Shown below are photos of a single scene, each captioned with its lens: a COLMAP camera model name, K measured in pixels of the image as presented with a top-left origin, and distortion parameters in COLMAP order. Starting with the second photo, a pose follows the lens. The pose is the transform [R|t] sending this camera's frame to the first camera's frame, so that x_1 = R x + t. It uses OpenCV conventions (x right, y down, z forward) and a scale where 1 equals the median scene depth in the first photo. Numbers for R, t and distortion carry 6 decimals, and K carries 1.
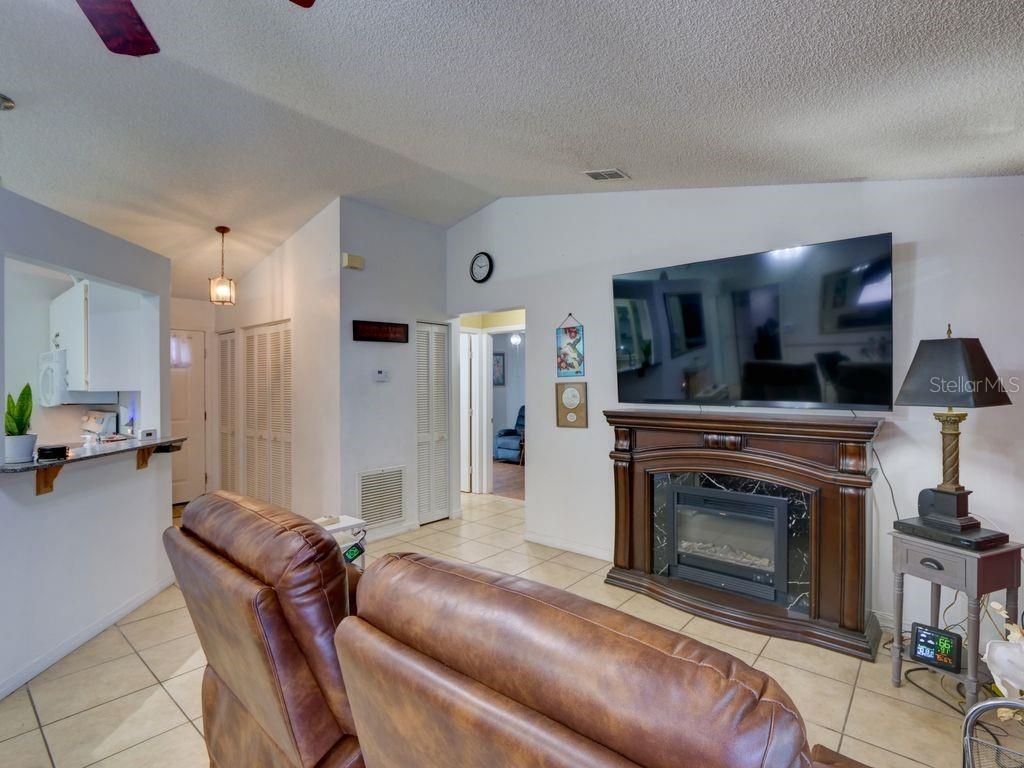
lens RADIAL K [[502.5, 0, 512.1], [0, 502.5, 386.4], [0, 0, 1]] dist [-0.004435, -0.001144]
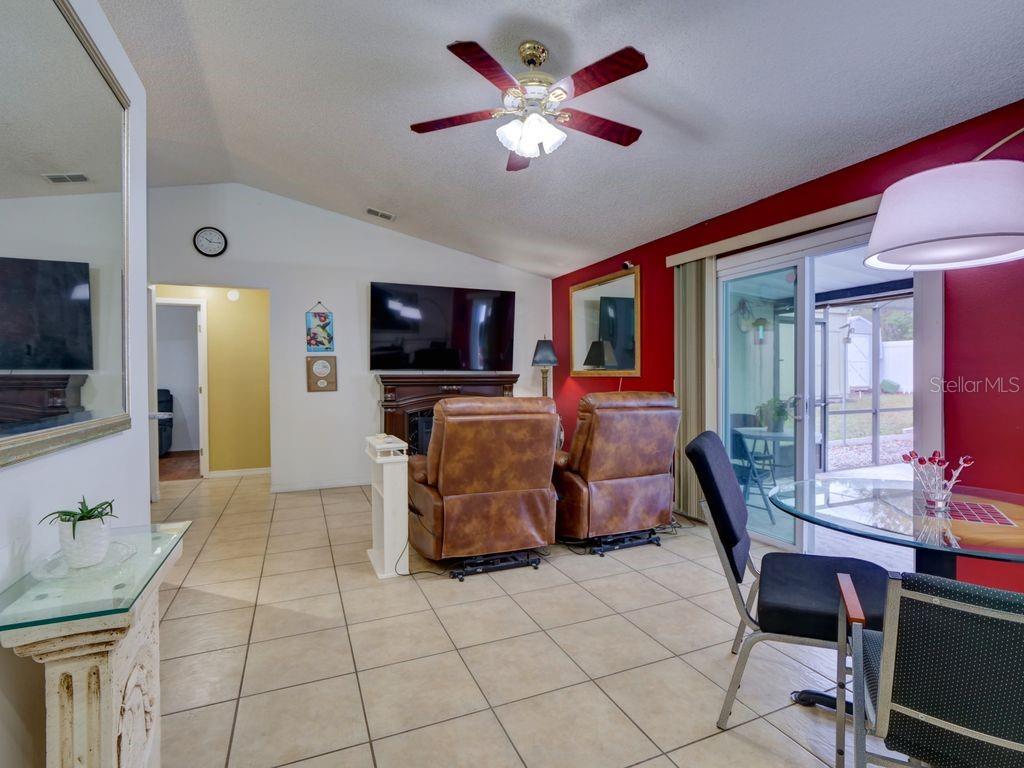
lens RADIAL K [[502.5, 0, 512.1], [0, 502.5, 386.4], [0, 0, 1]] dist [-0.004435, -0.001144]
pose [[0.442417, -0.015799, 0.896670, -0.815212], [0.012806, 0.999854, 0.011299, 0.060752], [-0.896718, 0.006484, 0.442555, 0.003931]]
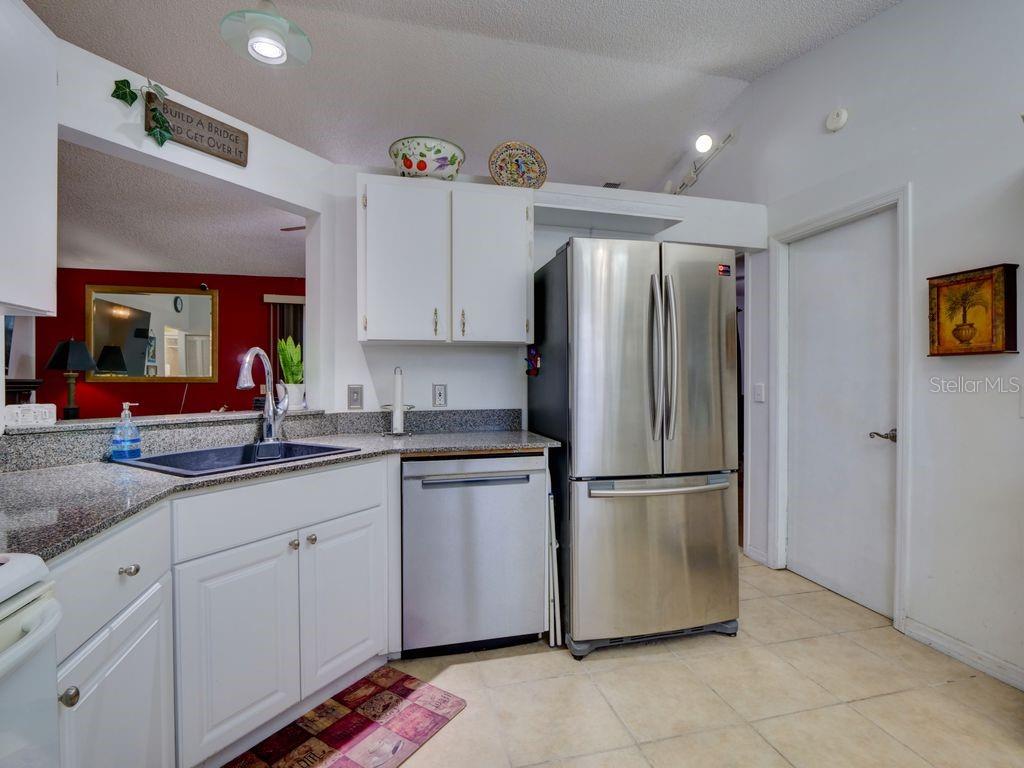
lens RADIAL K [[502.5, 0, 512.1], [0, 502.5, 386.4], [0, 0, 1]] dist [-0.004435, -0.001144]
pose [[-0.803105, -0.006095, 0.595807, -1.117189], [0.001947, 0.999915, 0.012854, 0.047217], [-0.595835, 0.011484, -0.803025, 0.877120]]
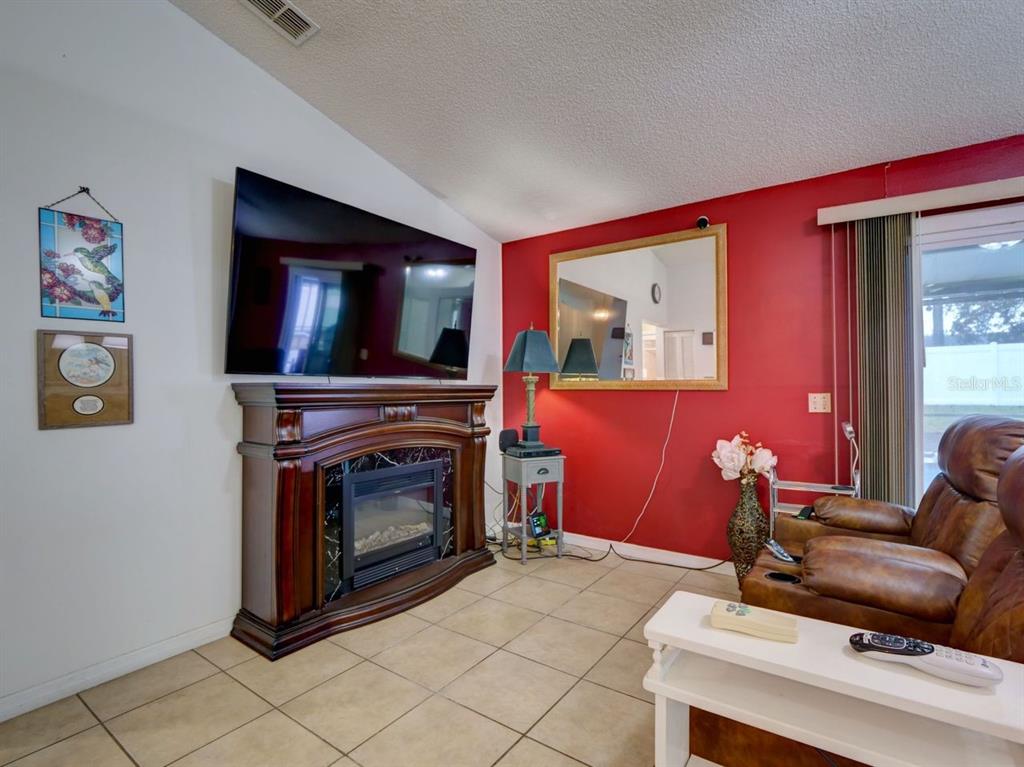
lens RADIAL K [[502.5, 0, 512.1], [0, 502.5, 385.9], [0, 0, 1]] dist [-0.004435, -0.001144]
pose [[-0.077628, 0.008936, 0.996942, -0.388620], [0.009436, 0.999922, -0.008228, 0.050795], [-0.996938, 0.008769, -0.077706, 0.638822]]
